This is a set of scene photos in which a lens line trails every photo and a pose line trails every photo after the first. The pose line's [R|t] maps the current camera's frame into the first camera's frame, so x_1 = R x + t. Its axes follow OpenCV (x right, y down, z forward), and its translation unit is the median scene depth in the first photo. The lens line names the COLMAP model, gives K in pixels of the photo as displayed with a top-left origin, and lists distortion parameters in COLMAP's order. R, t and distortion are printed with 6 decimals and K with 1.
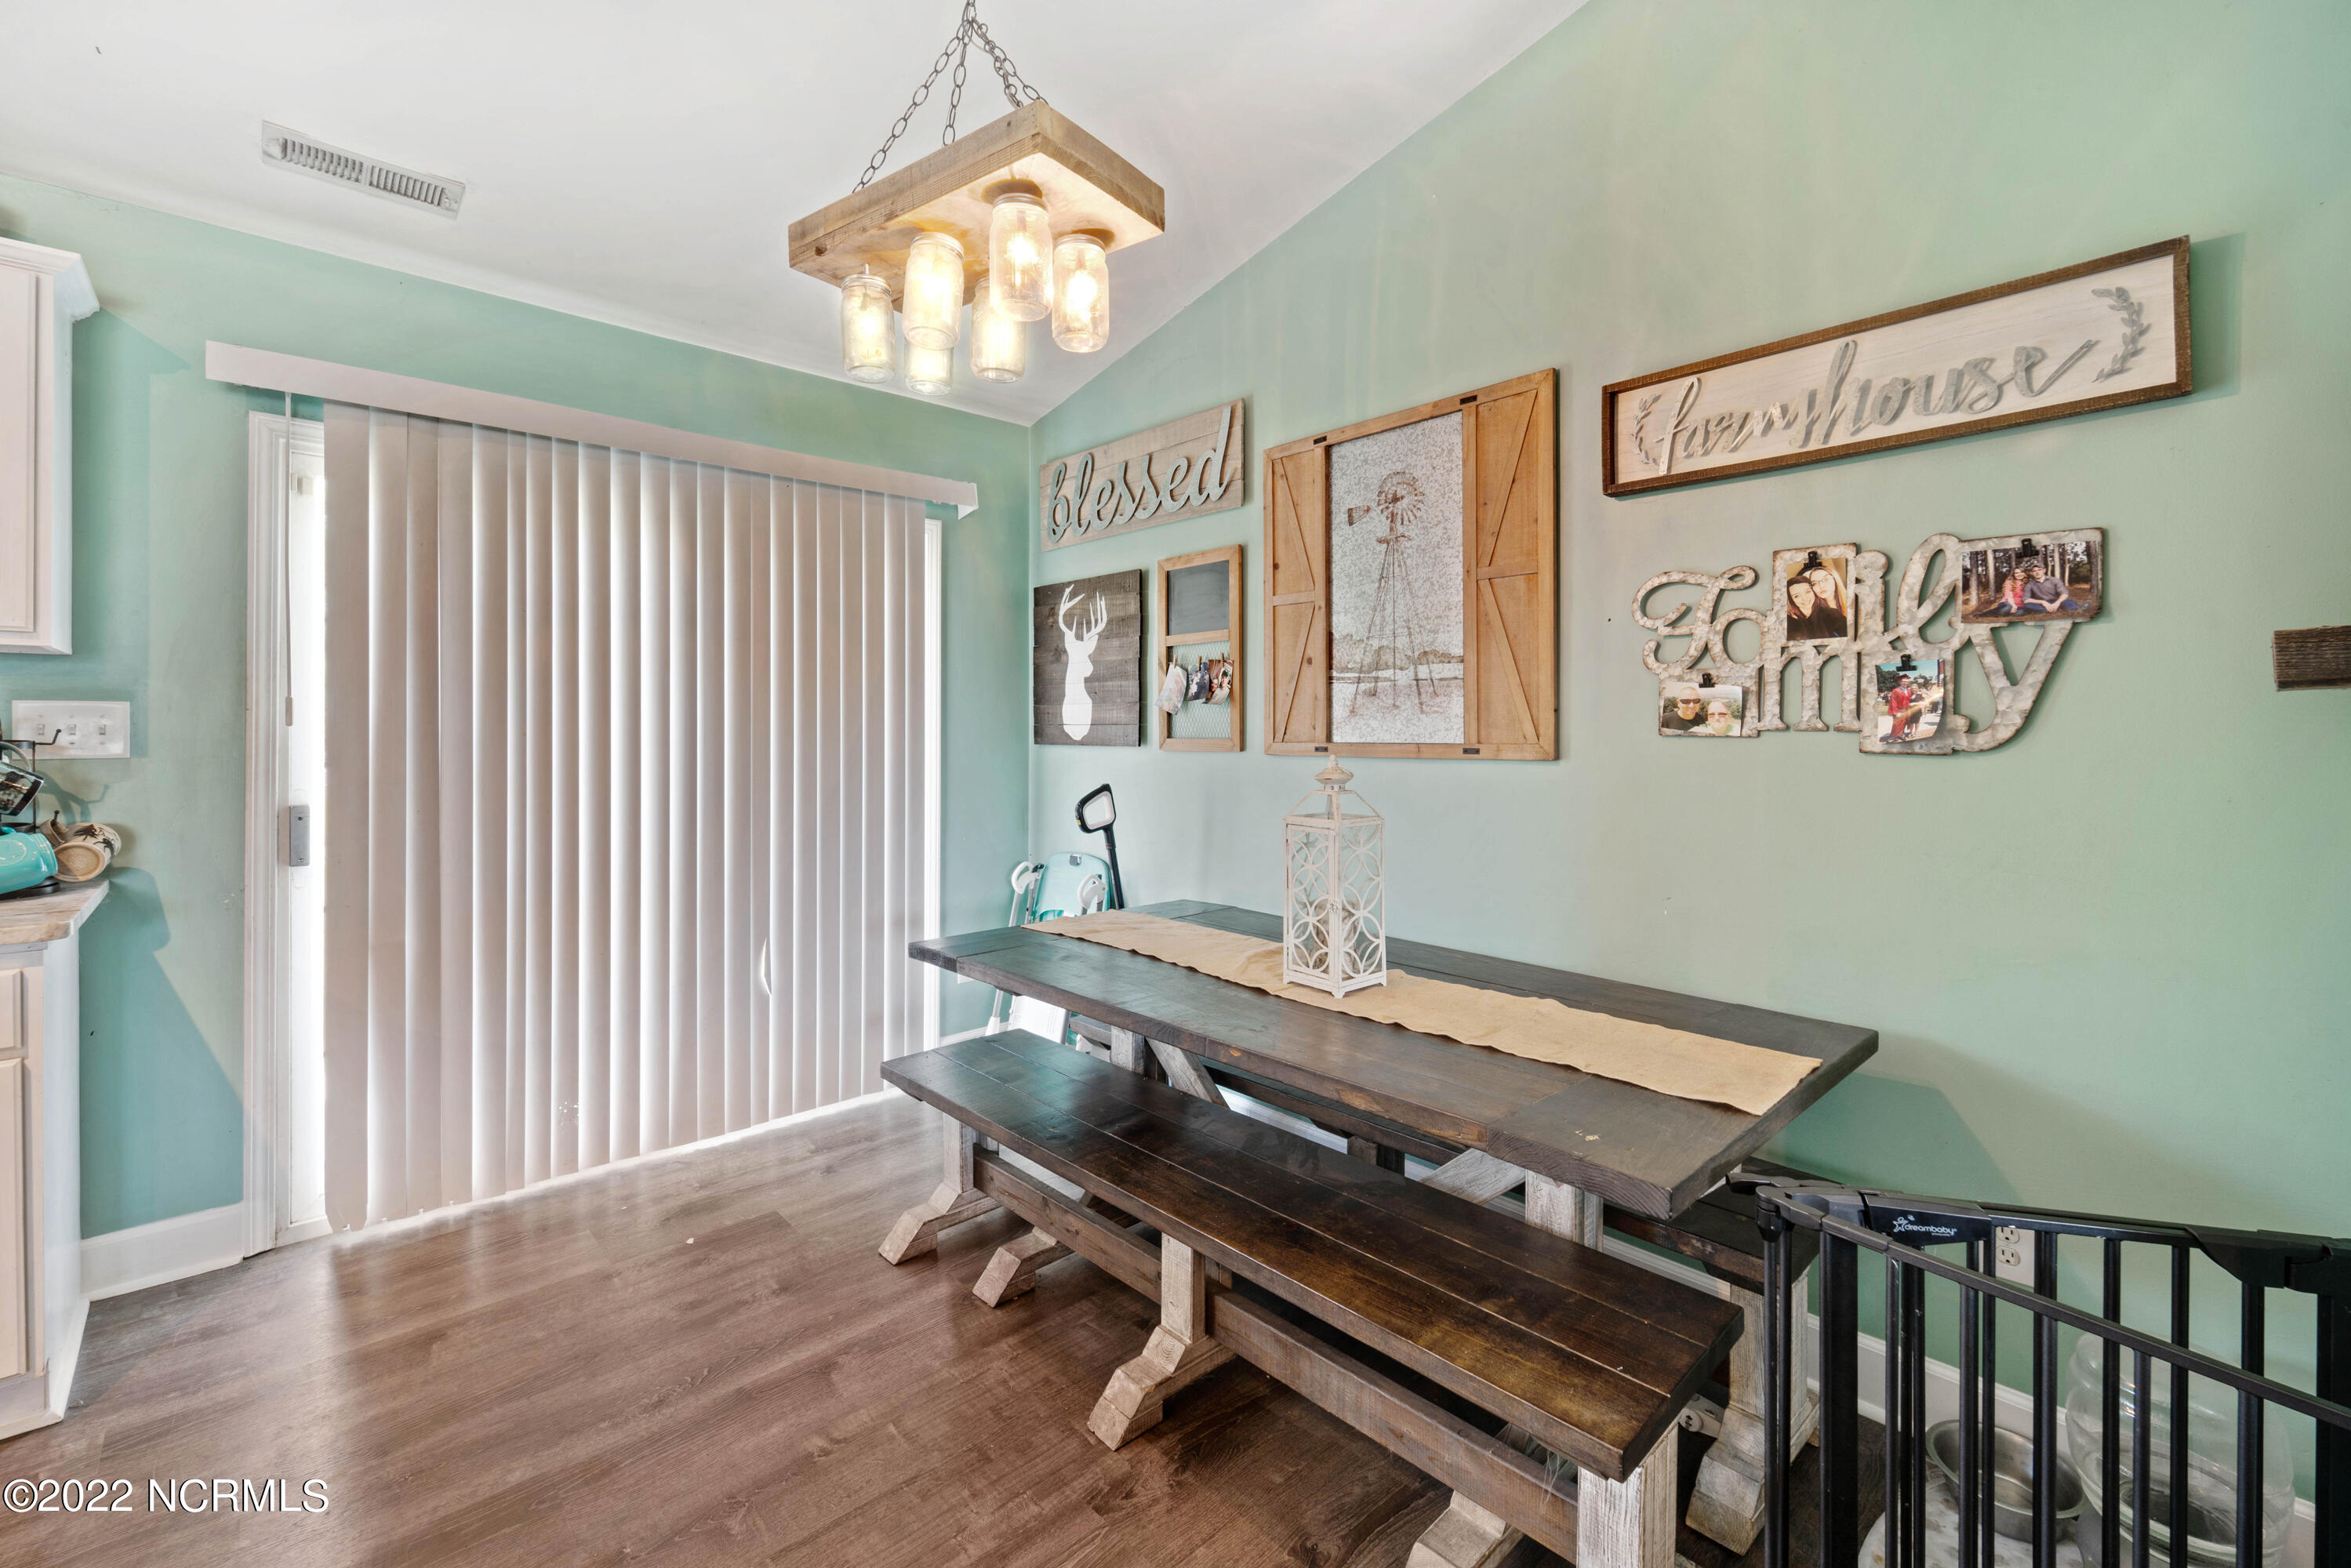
lens RADIAL K [[988.2, 0, 1169.3], [0, 988.2, 728.4], [0, 0, 1]] dist [-0.000589, -0.000400]
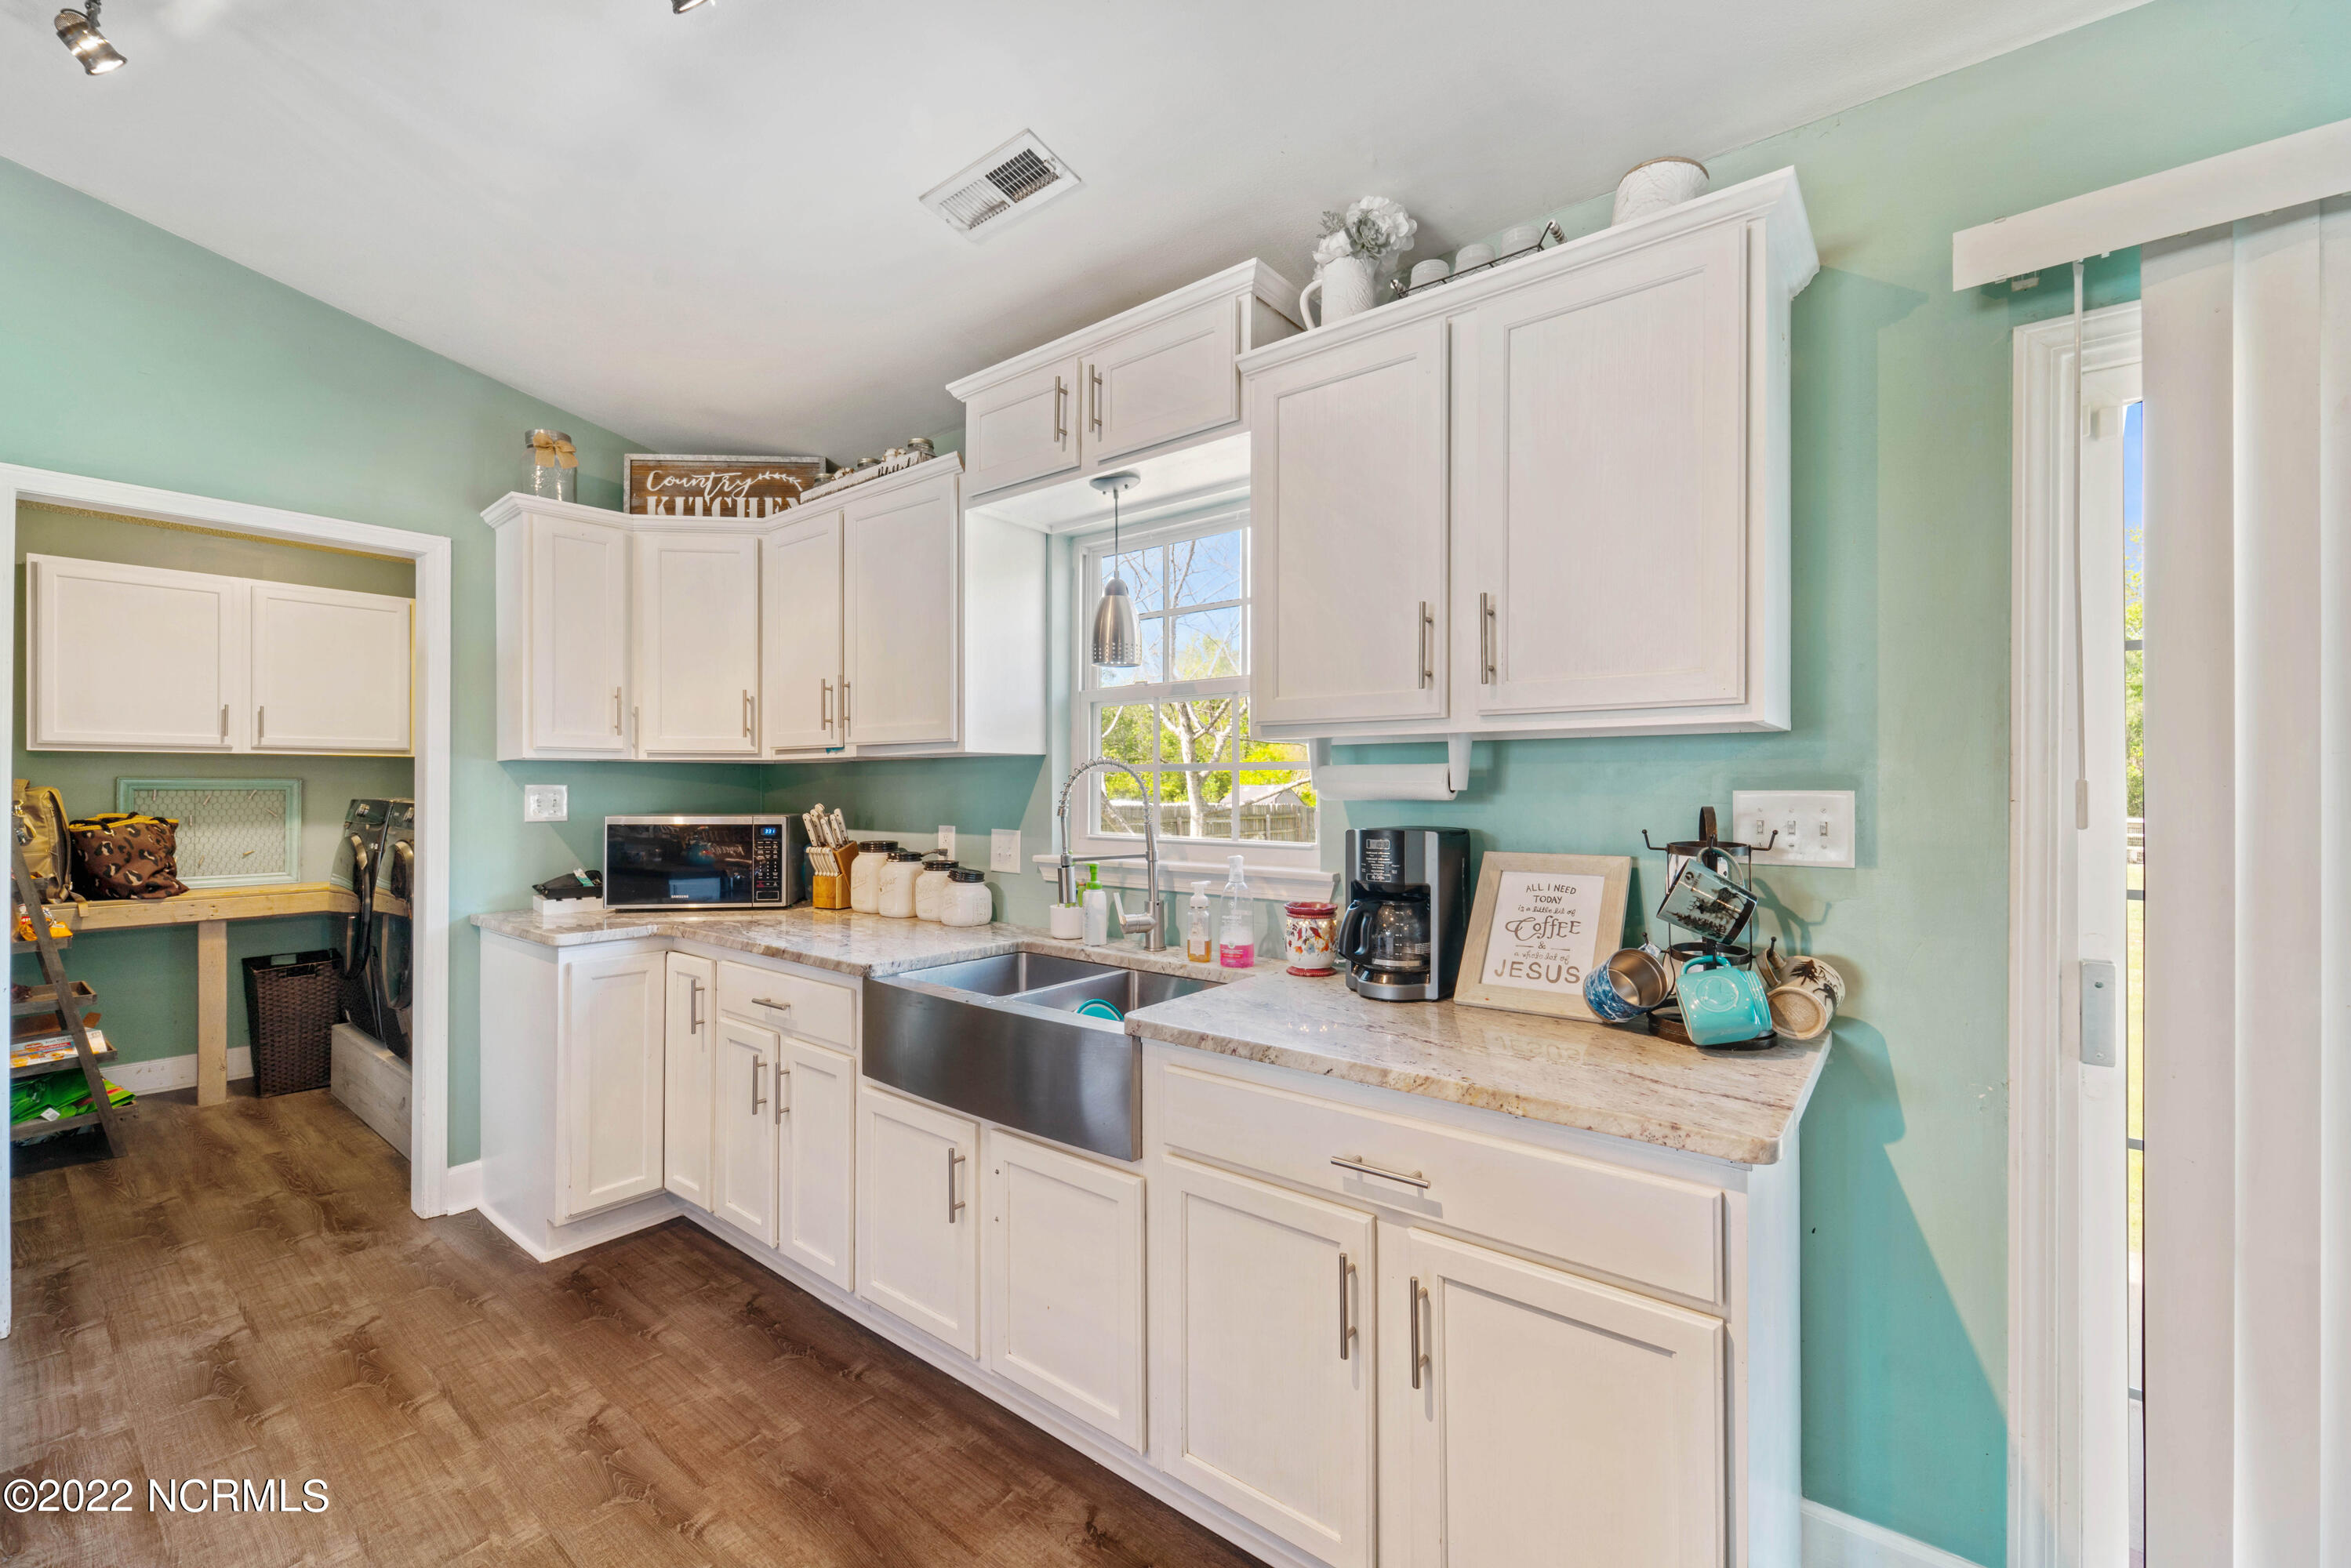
lens RADIAL K [[972.7, 0, 1168.1], [0, 972.7, 782.2], [0, 0, 1]] dist [0.000221, -0.000639]
pose [[0.144910, -0.005774, -0.989428, -0.417187], [-0.001786, 0.999980, -0.006097, -0.027816], [0.989443, 0.002650, 0.144897, 0.395585]]
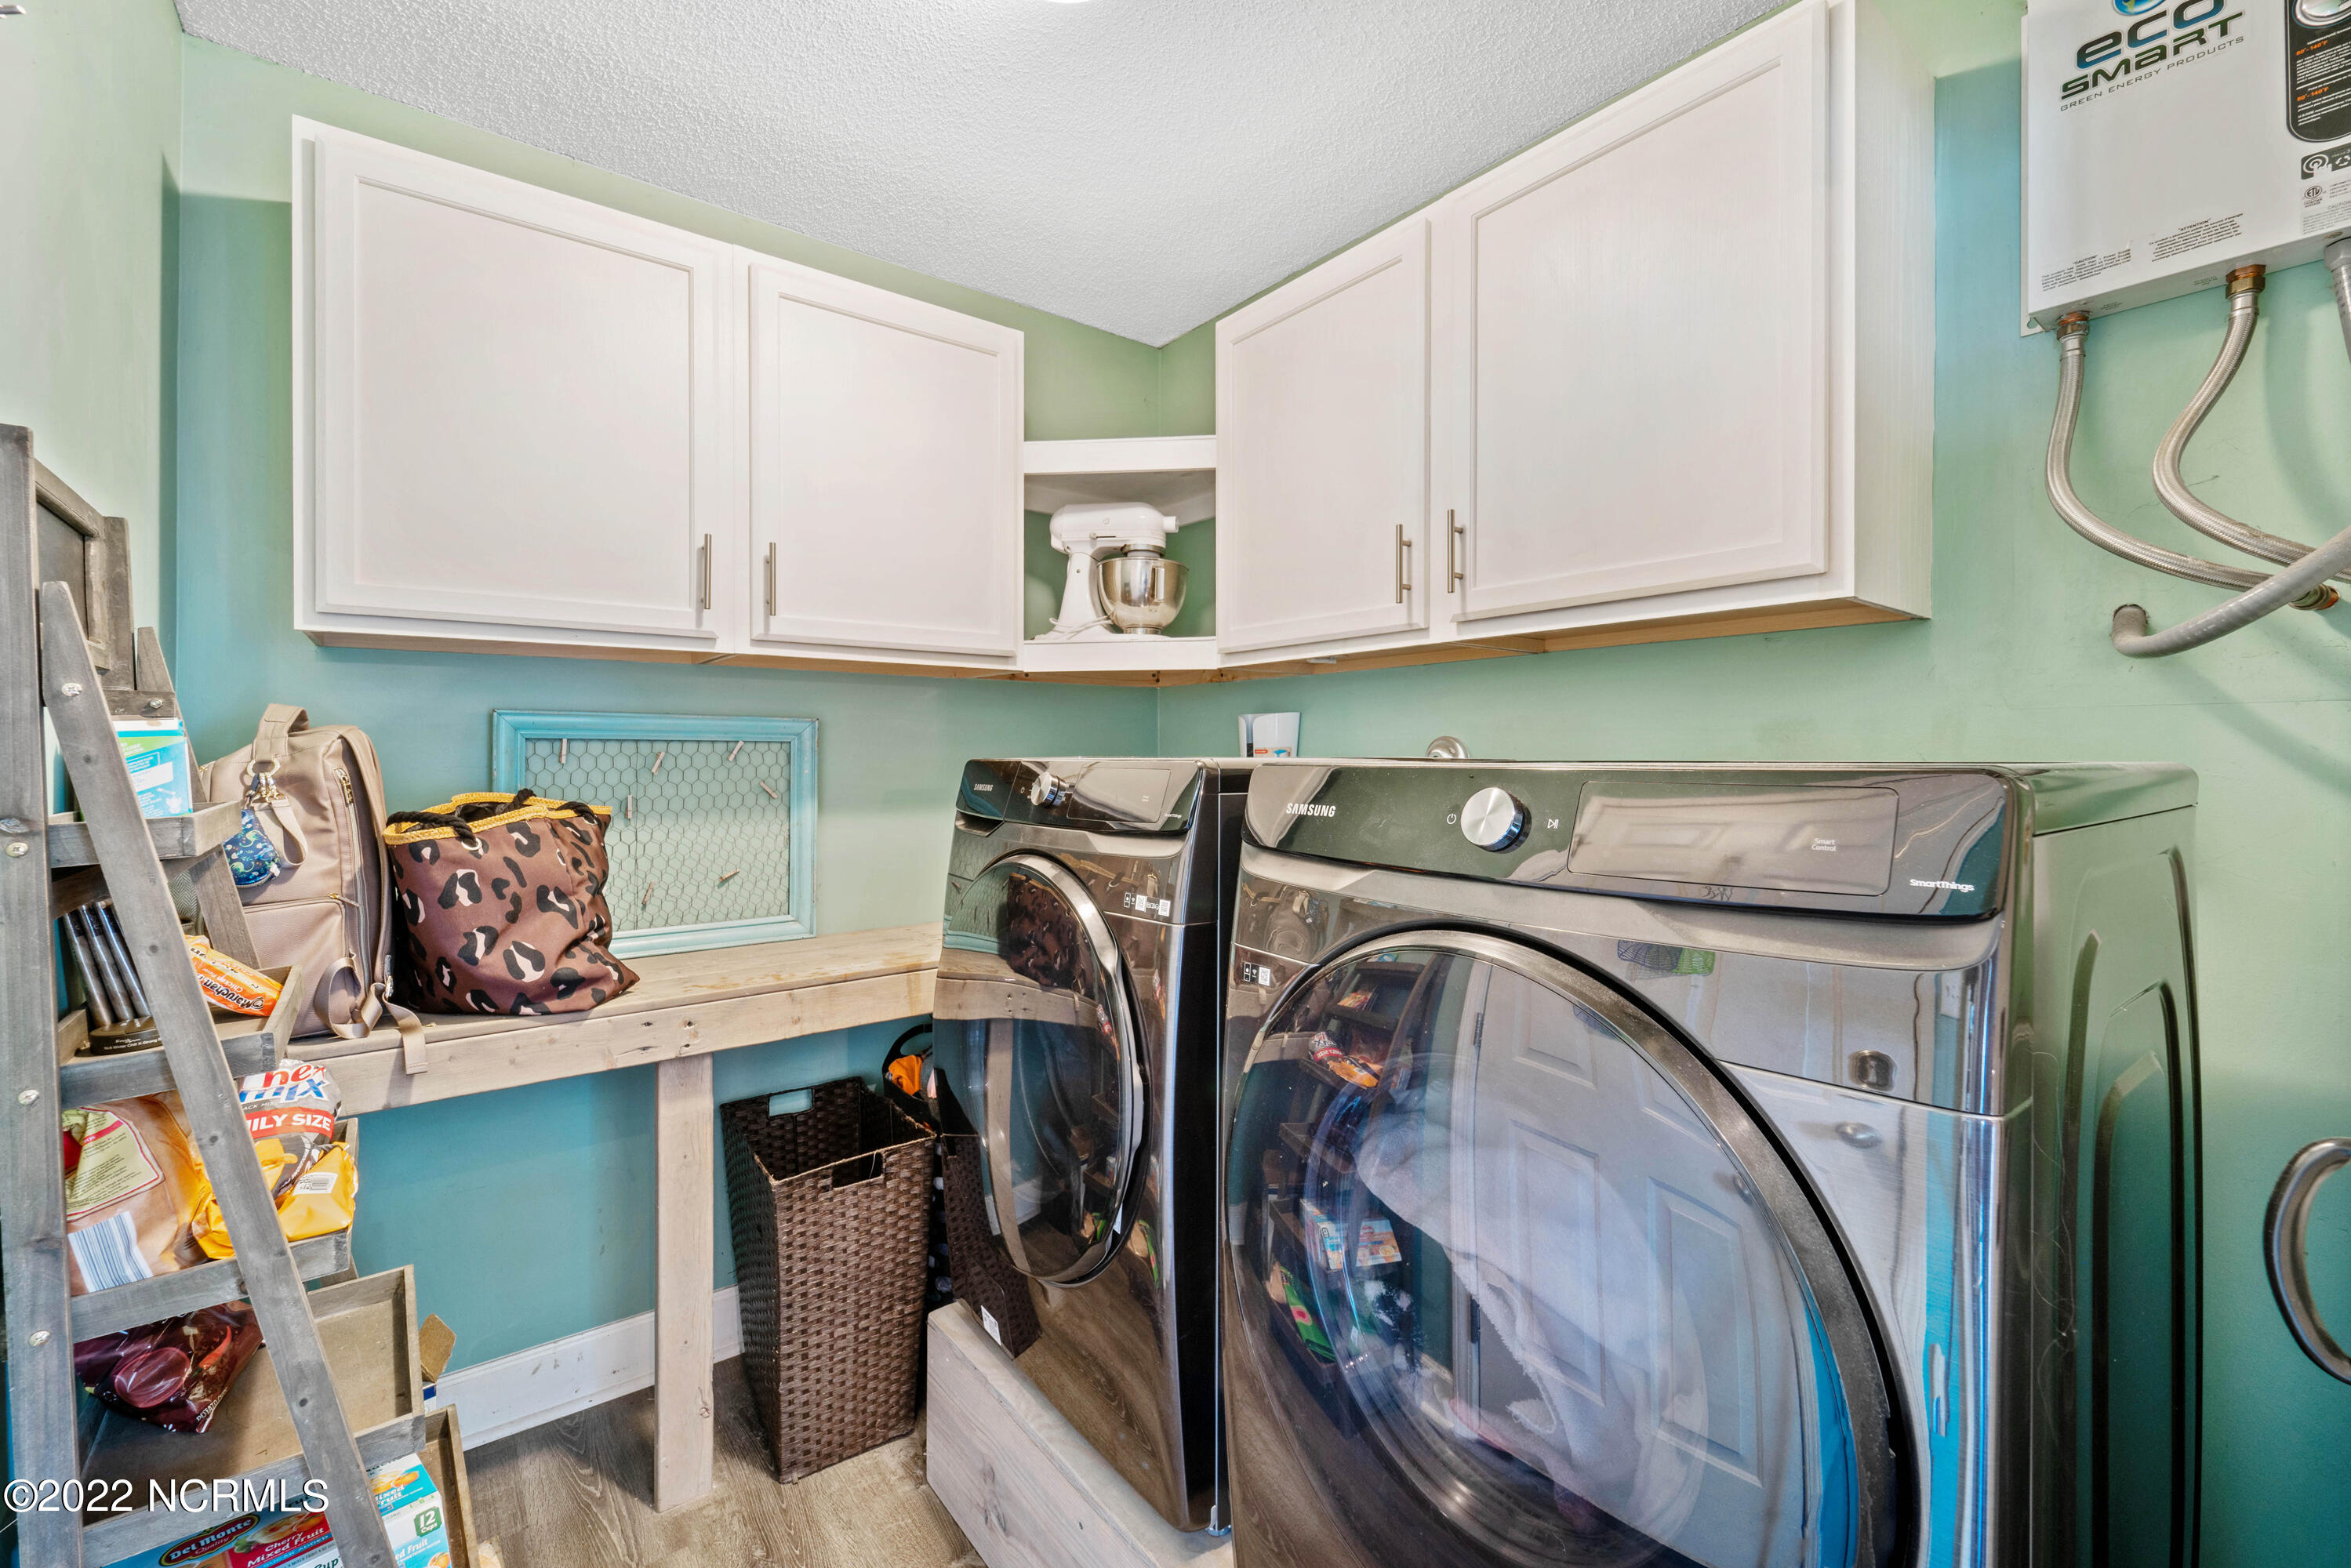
lens RADIAL K [[984.0, 0, 1183.9], [0, 984.0, 750.5], [0, 0, 1]] dist [-0.000042, -0.000261]
pose [[-0.079917, -0.008452, -0.996766, -1.744873], [0.000156, 0.999964, -0.008492, -0.004303], [0.996802, -0.000835, -0.079913, -0.659651]]
